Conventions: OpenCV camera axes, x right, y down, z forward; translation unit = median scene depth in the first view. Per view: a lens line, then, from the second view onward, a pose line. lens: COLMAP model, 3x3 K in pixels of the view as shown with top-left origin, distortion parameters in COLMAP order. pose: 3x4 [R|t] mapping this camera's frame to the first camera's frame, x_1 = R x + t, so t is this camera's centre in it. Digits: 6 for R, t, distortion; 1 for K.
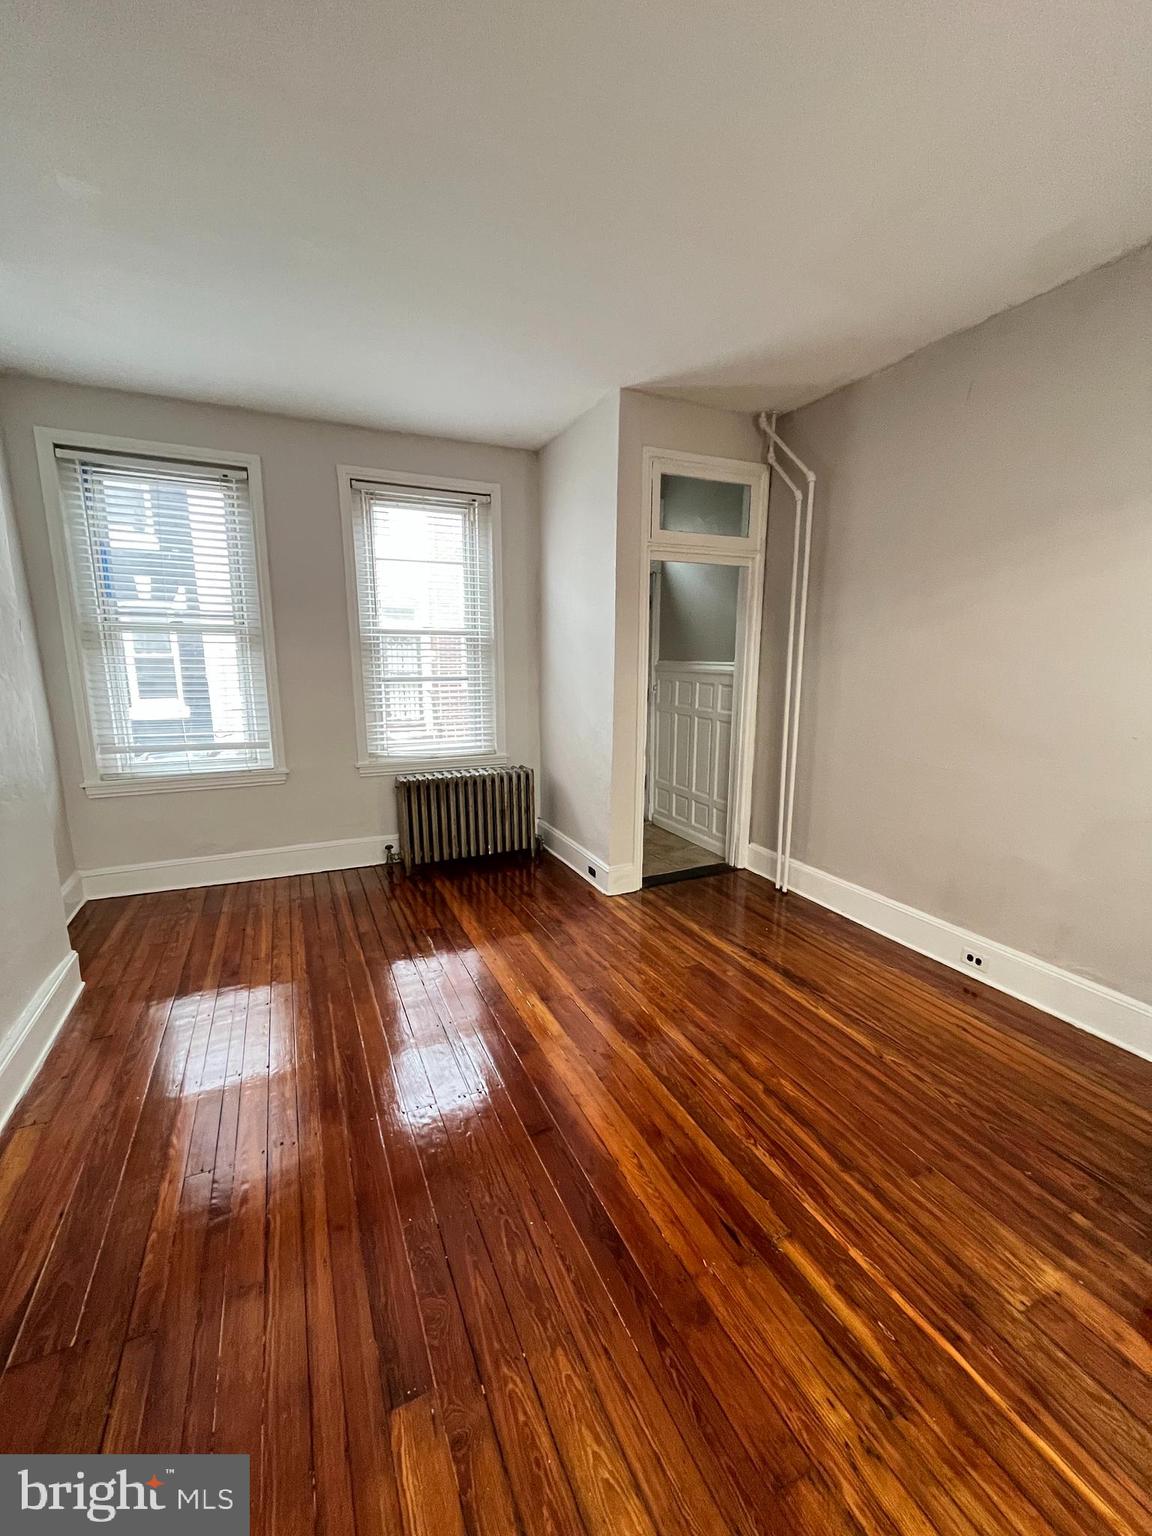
lens RADIAL K [[606.8, 0, 576.0], [0, 606.8, 768.0], [0, 0, 1]] dist [-0.008999, -0.000049]
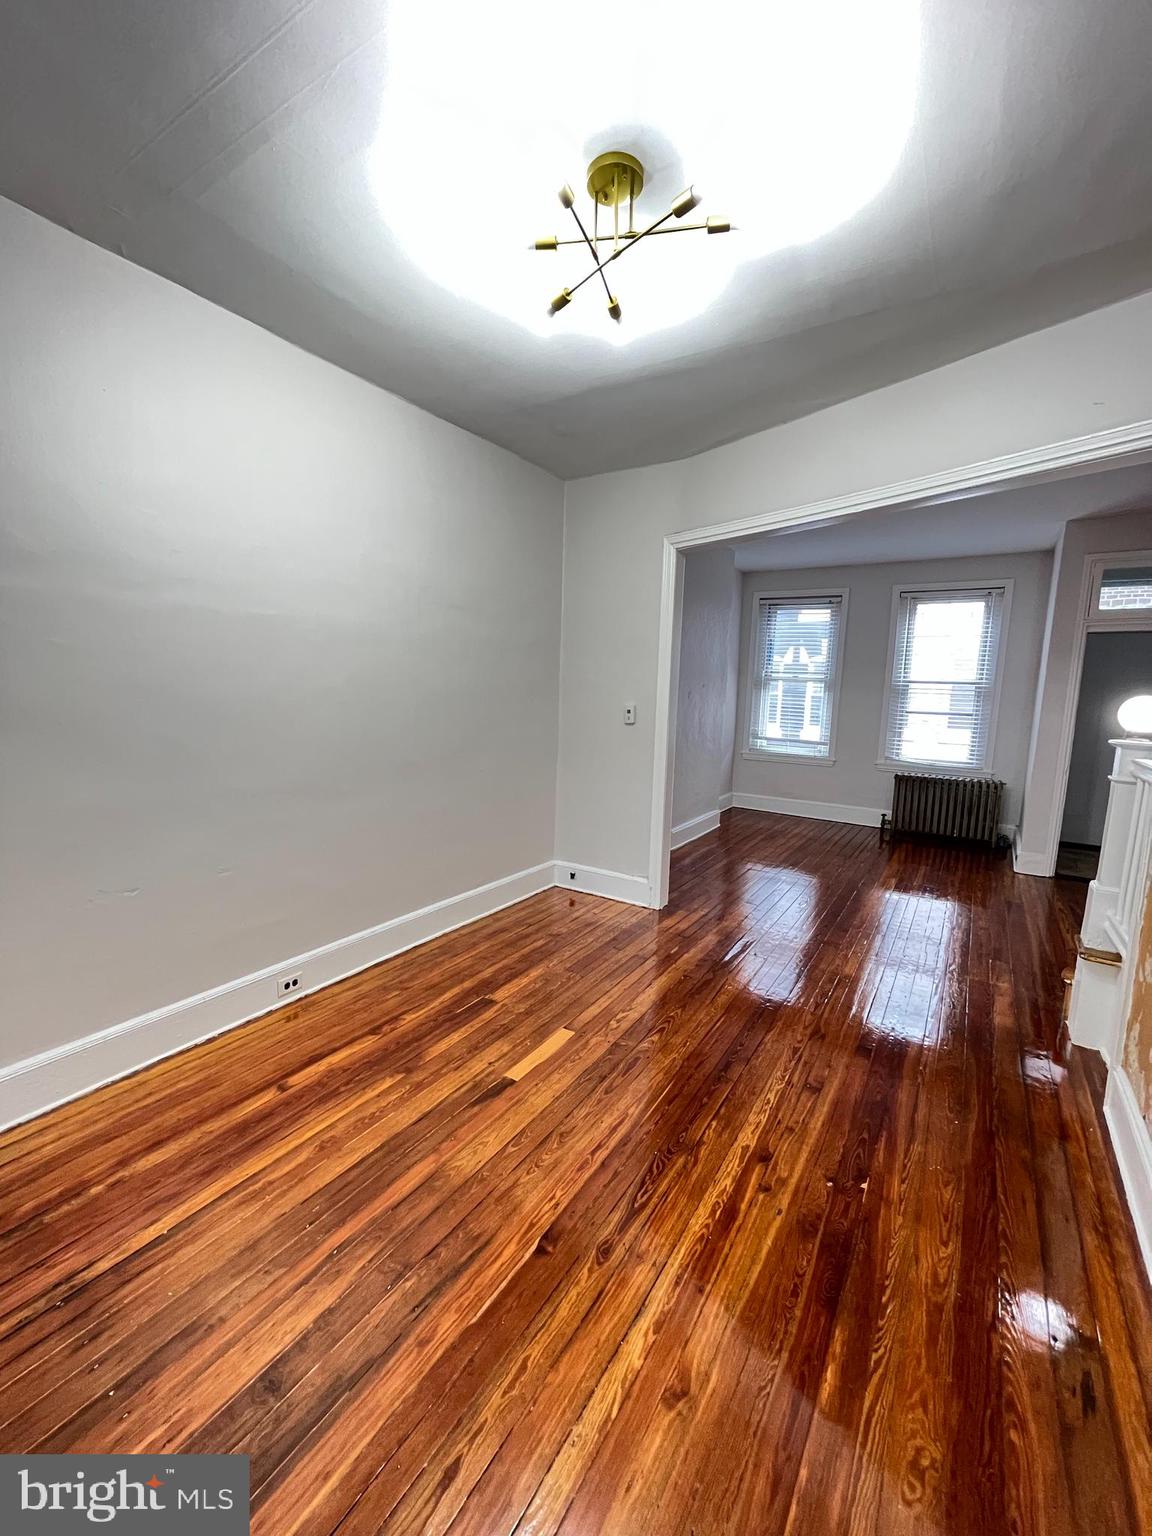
lens RADIAL K [[606.8, 0, 576.0], [0, 606.8, 768.0], [0, 0, 1]] dist [-0.008999, -0.000049]
pose [[0.543751, 0.116174, -0.831167, 0.555833], [-0.195370, 0.980686, 0.009261, 0.152770], [0.816190, 0.157350, 0.555946, -0.560147]]
